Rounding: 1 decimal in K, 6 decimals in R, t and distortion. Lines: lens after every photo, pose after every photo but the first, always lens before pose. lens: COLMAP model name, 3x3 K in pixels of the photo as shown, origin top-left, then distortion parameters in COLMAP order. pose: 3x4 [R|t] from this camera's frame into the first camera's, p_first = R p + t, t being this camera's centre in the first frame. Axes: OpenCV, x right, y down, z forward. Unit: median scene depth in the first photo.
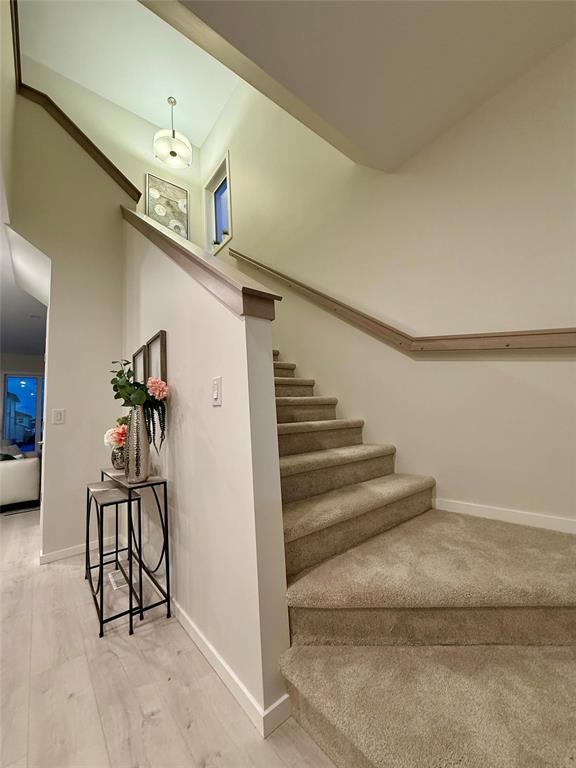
lens RADIAL K [[305.8, 0, 288.0], [0, 305.8, 384.0], [0, 0, 1]] dist [-0.001226, 0.000511]
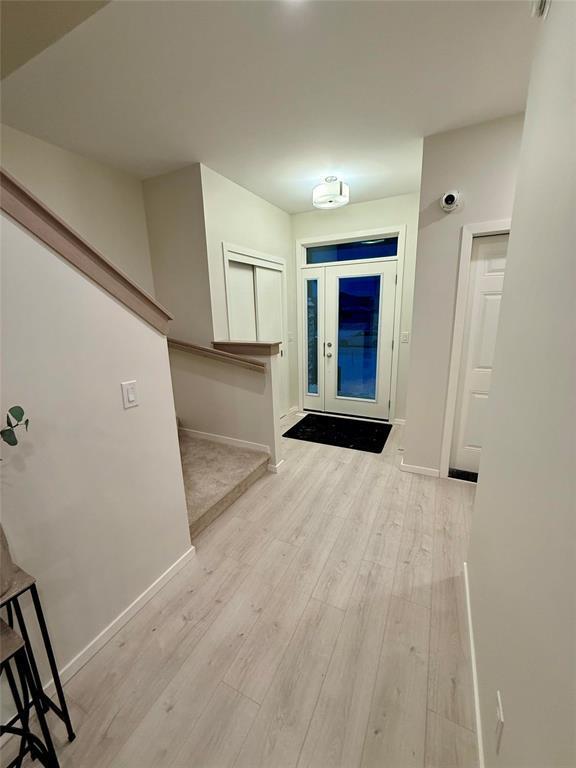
lens RADIAL K [[305.8, 0, 288.0], [0, 305.8, 384.0], [0, 0, 1]] dist [-0.001226, 0.000511]
pose [[-0.419342, -0.138388, 0.897219, -1.671444], [-0.056155, 0.990374, 0.126511, -0.212574], [-0.906090, 0.002668, -0.423076, 1.087970]]
